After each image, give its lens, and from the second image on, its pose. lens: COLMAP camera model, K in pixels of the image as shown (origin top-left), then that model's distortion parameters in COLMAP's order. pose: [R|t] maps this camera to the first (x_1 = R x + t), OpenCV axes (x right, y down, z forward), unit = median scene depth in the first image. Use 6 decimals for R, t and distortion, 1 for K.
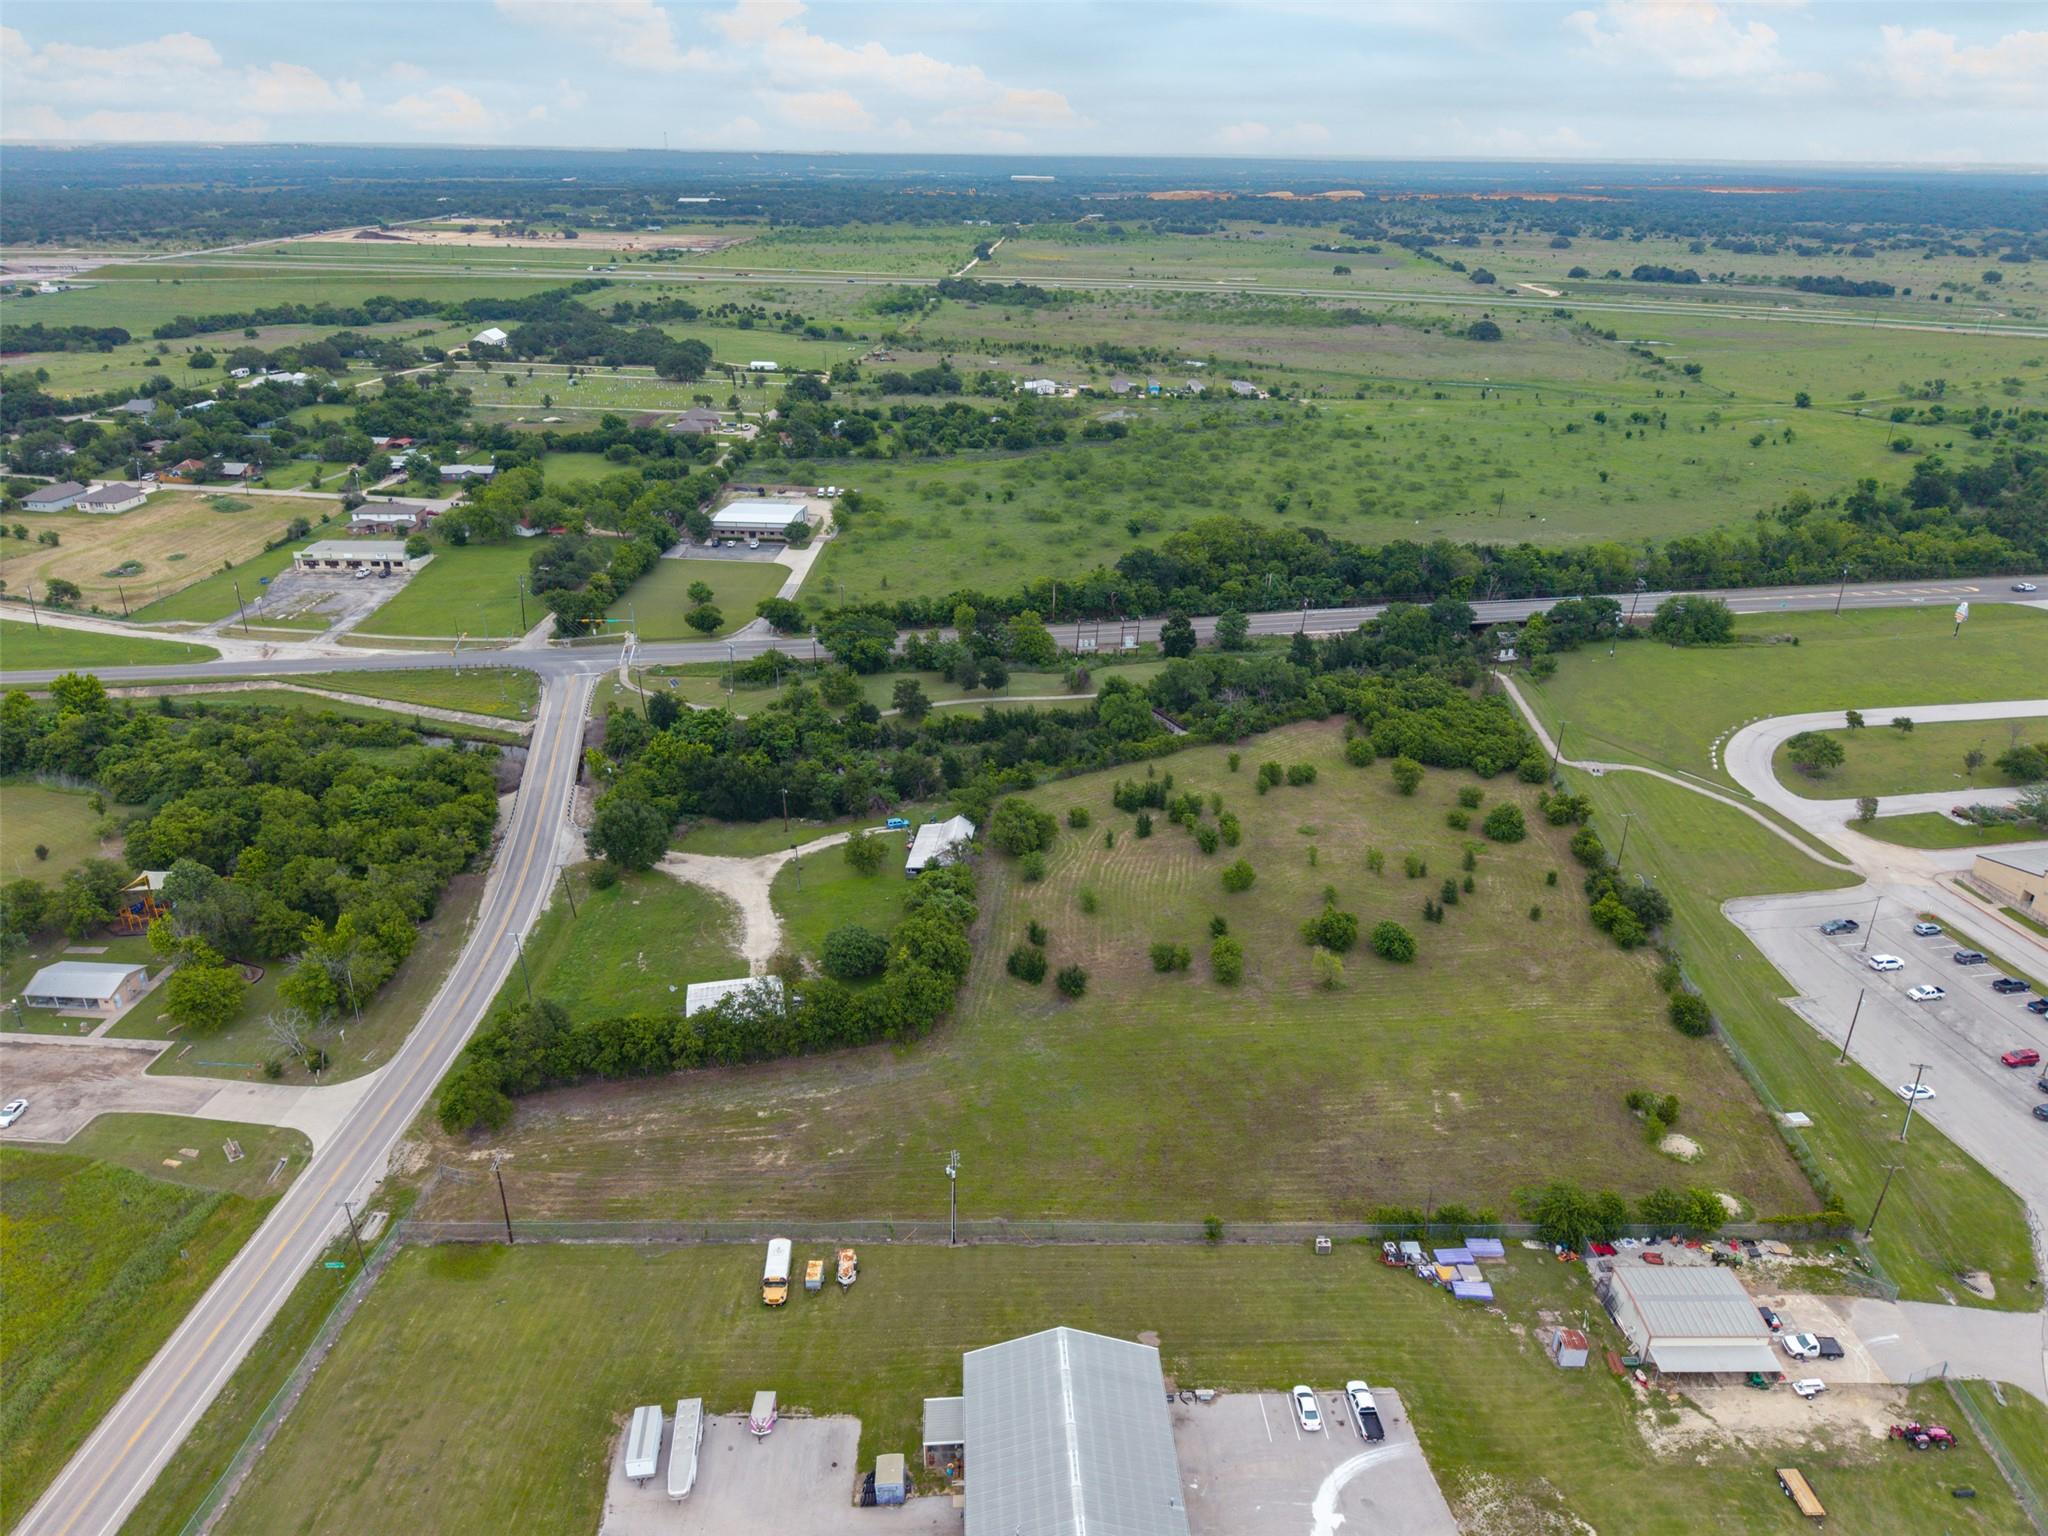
lens RADIAL K [[1368.6, 0, 1017.8], [0, 1368.6, 770.8], [0, 0, 1]] dist [0.018183, -0.017971]
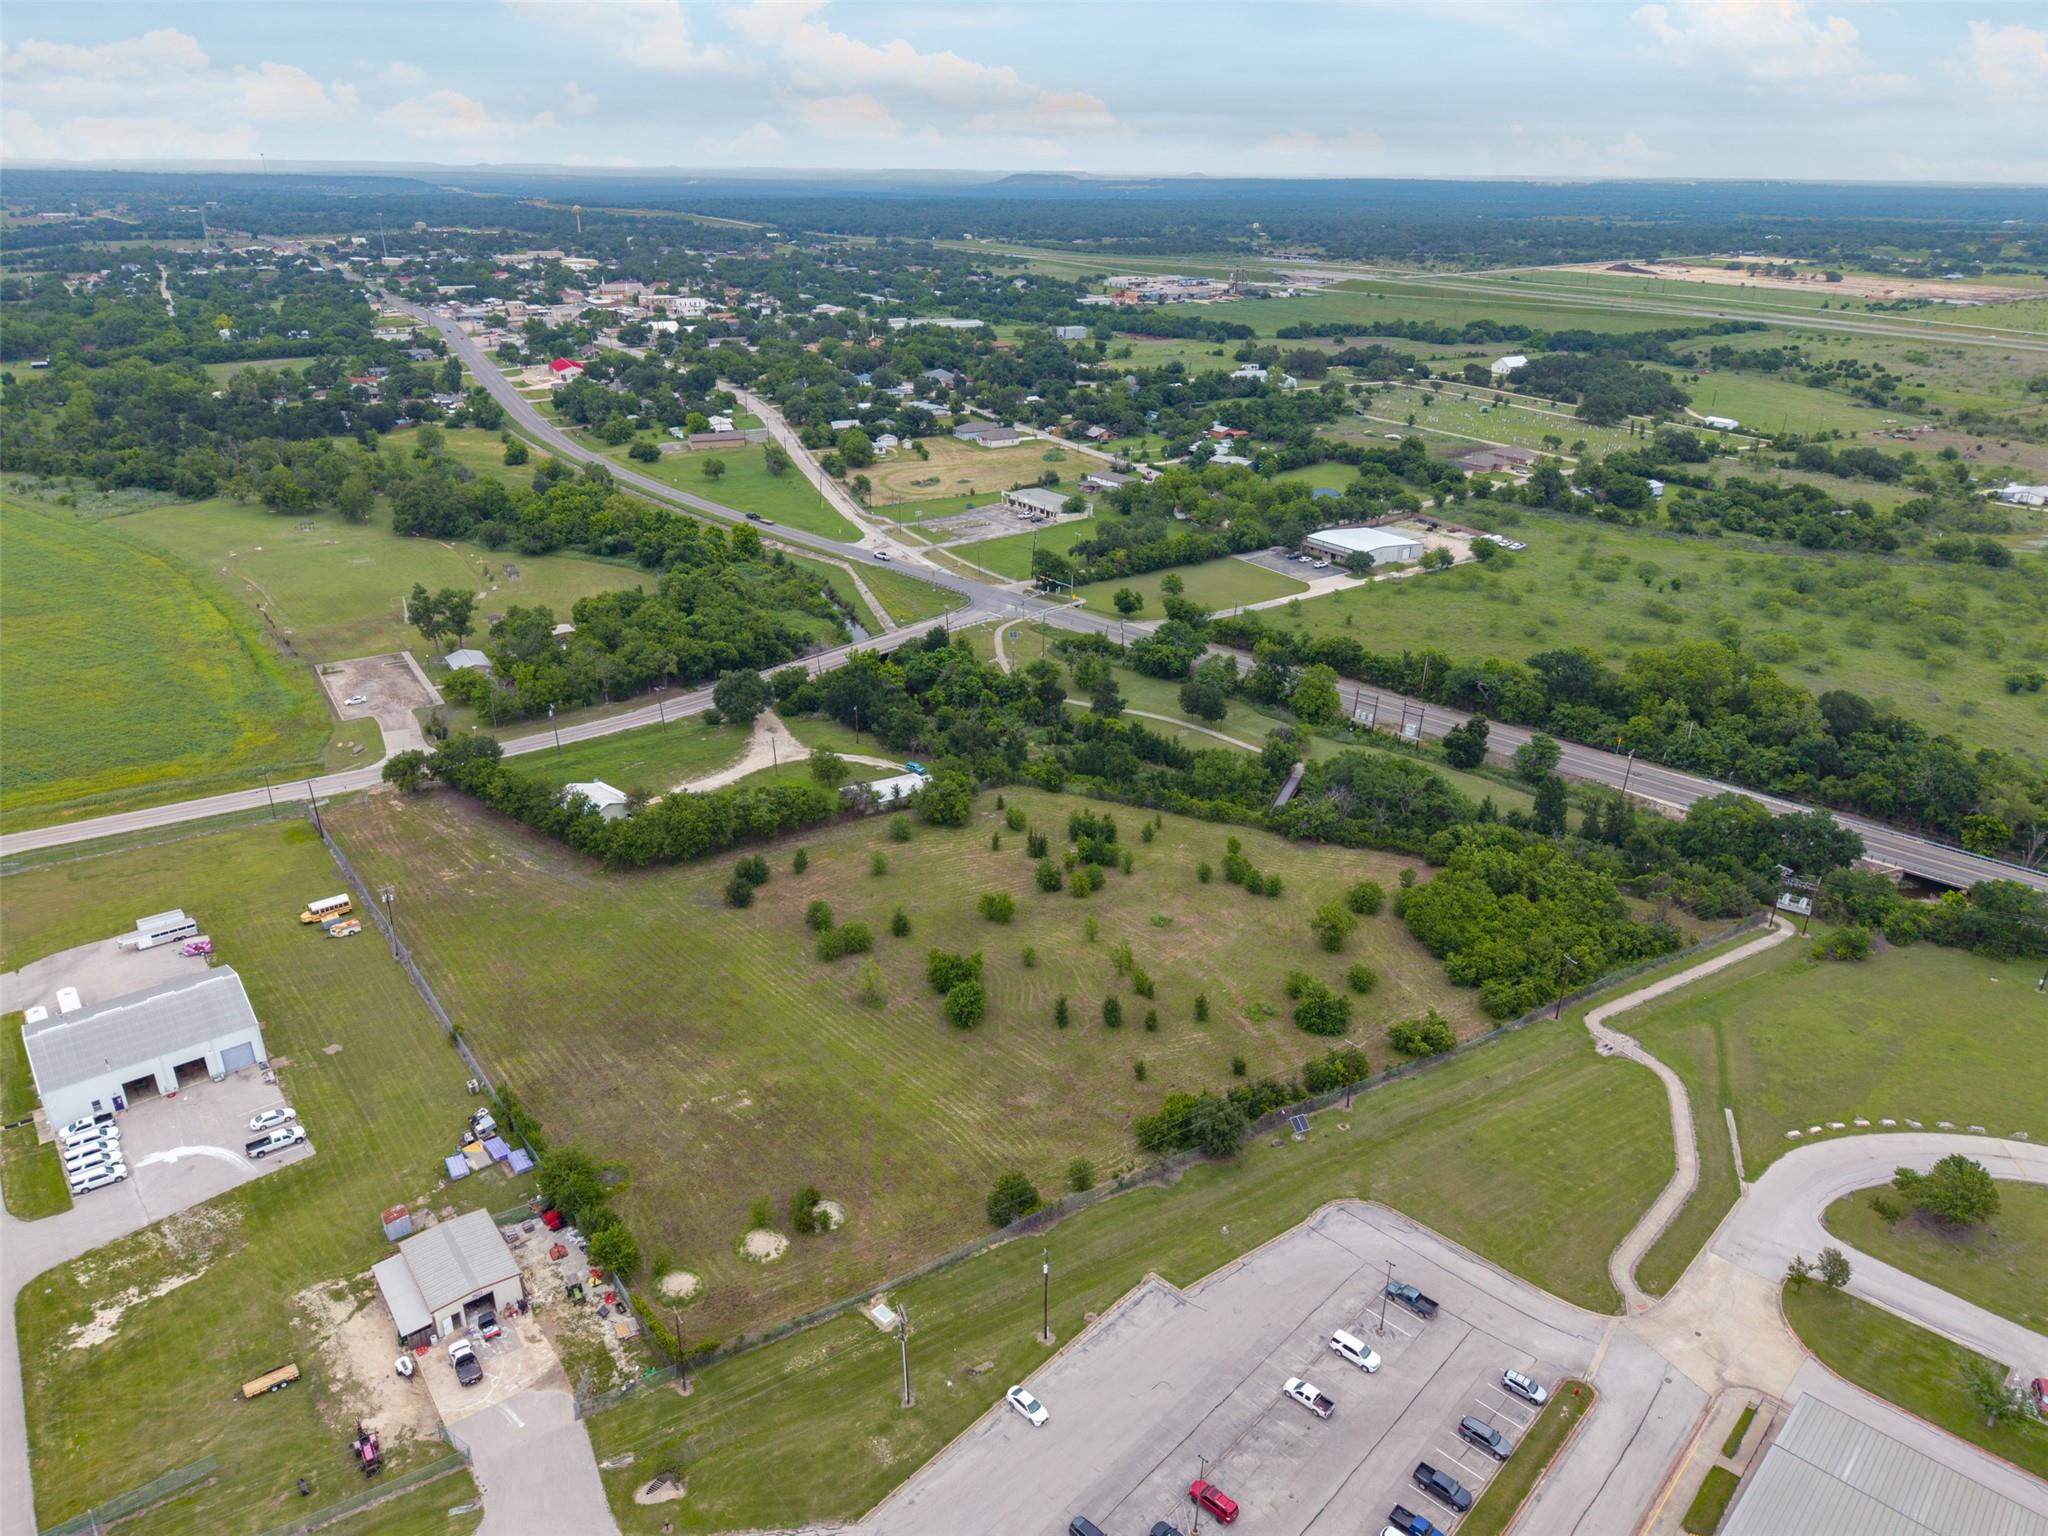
lens RADIAL K [[1368.6, 0, 1017.8], [0, 1368.6, 770.8], [0, 0, 1]] dist [0.018183, -0.017971]
pose [[0.594935, 0.320964, -0.736909, 0.843729], [-0.337689, 0.931784, 0.133213, -0.146804], [0.729396, 0.169593, 0.662737, 0.335863]]
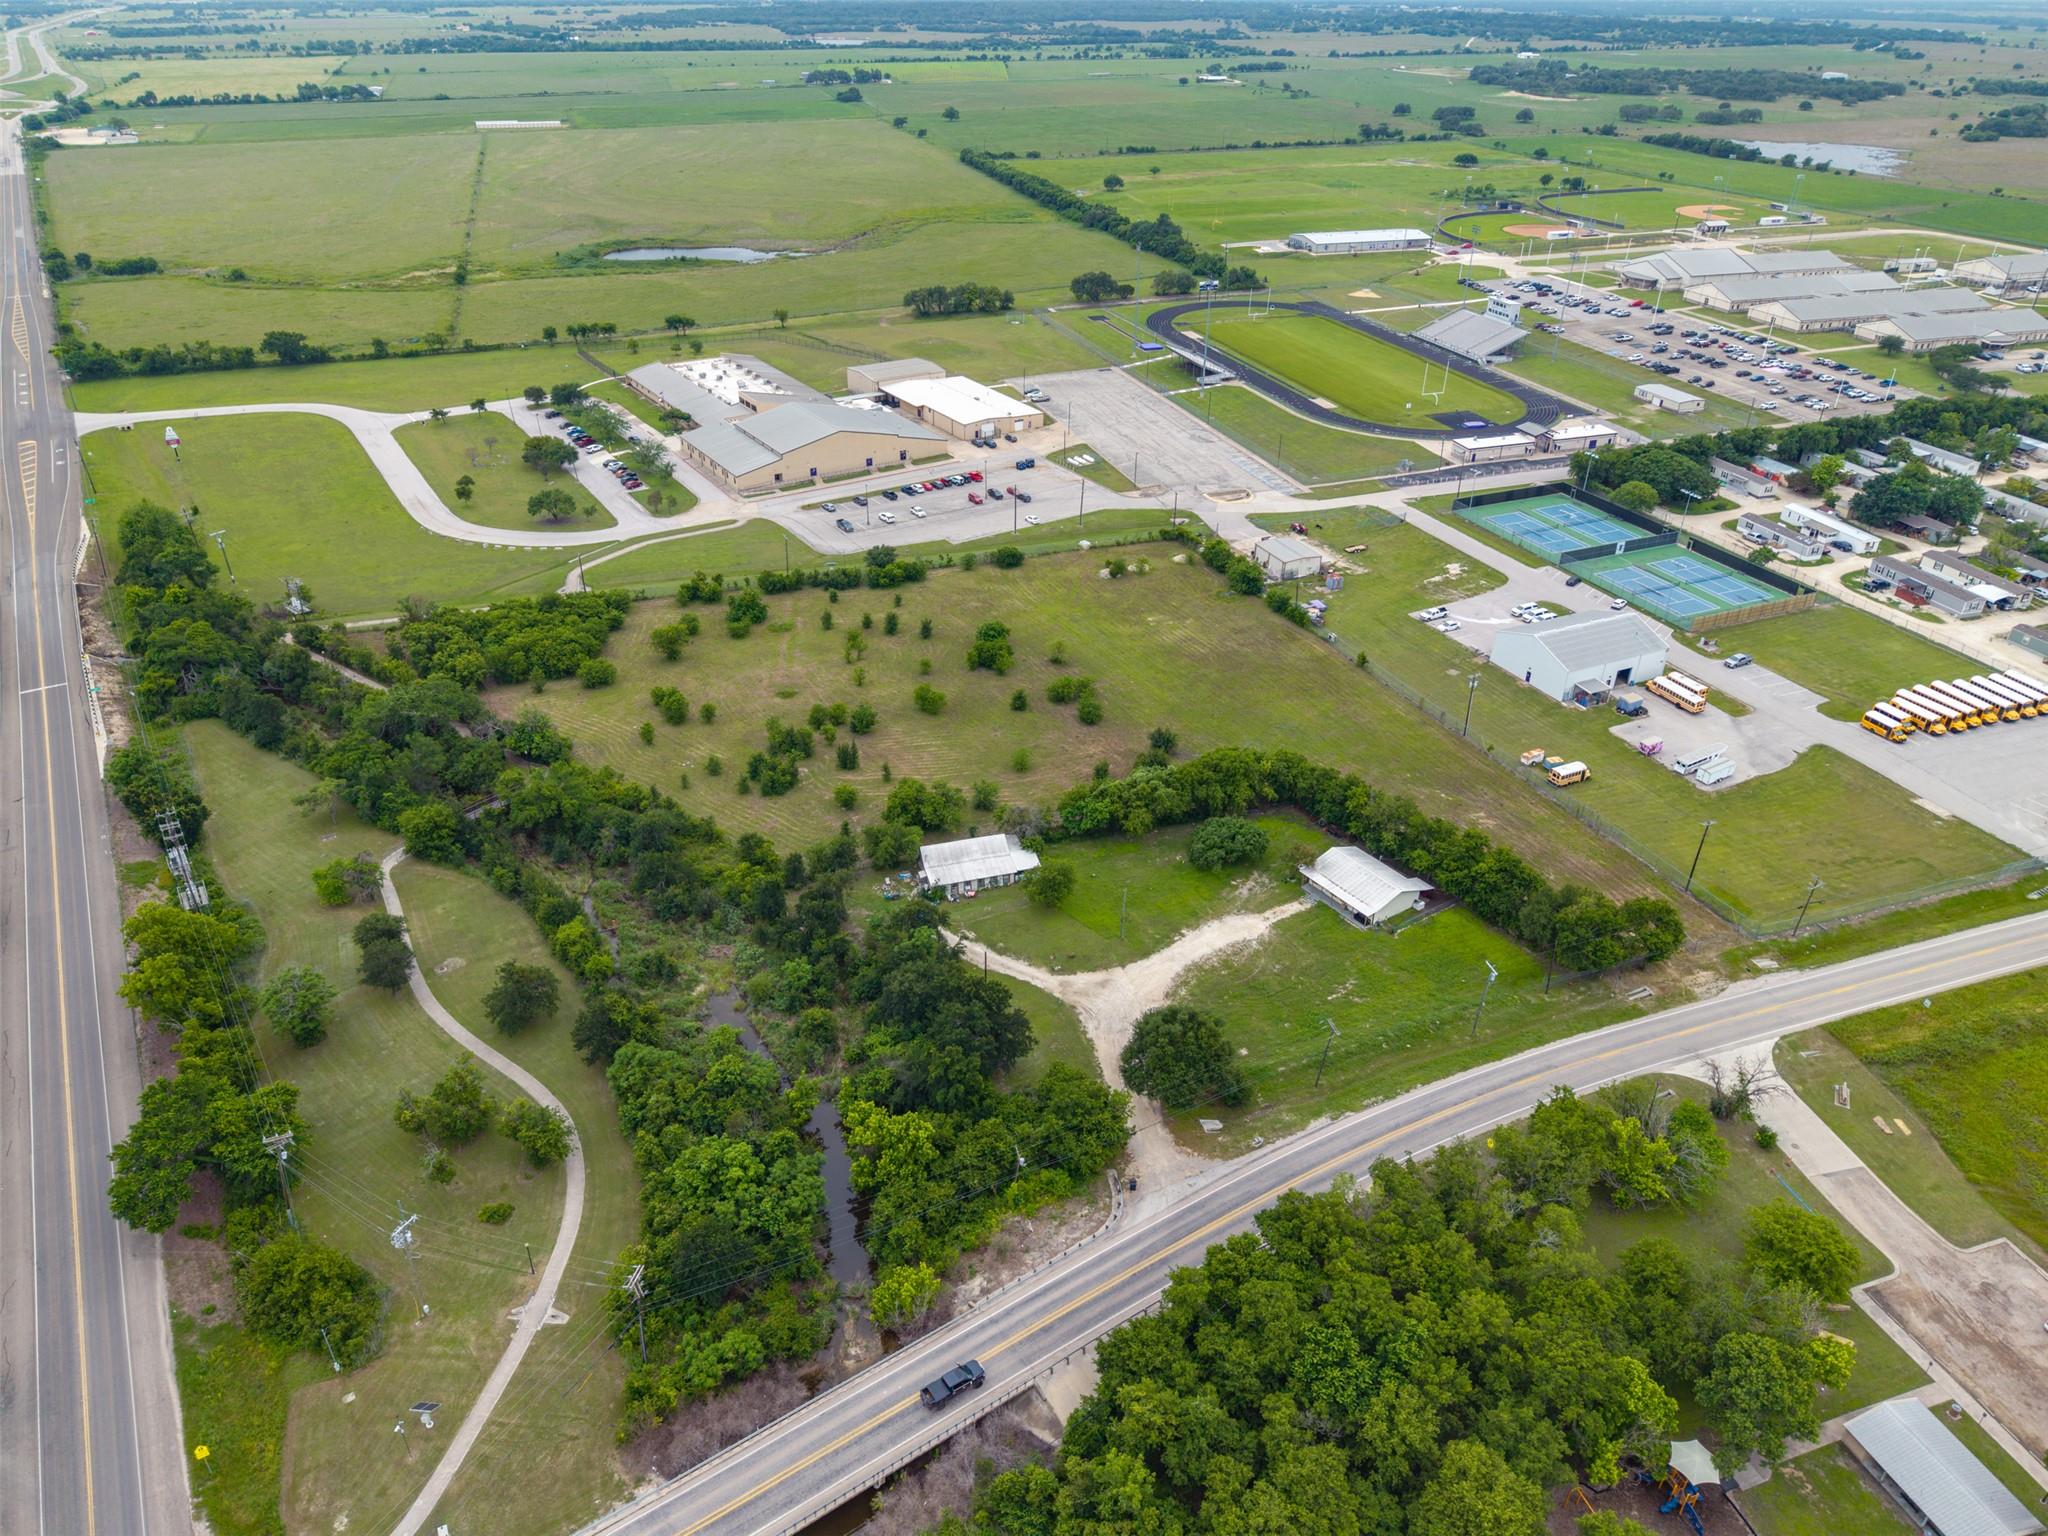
lens RADIAL K [[1368.6, 0, 1017.8], [0, 1368.6, 770.8], [0, 0, 1]] dist [0.018183, -0.017971]
pose [[-0.379725, -0.480523, 0.790510, -0.717789], [0.373109, 0.702381, 0.606177, -0.491436], [-0.846521, 0.525127, -0.087424, 1.039907]]
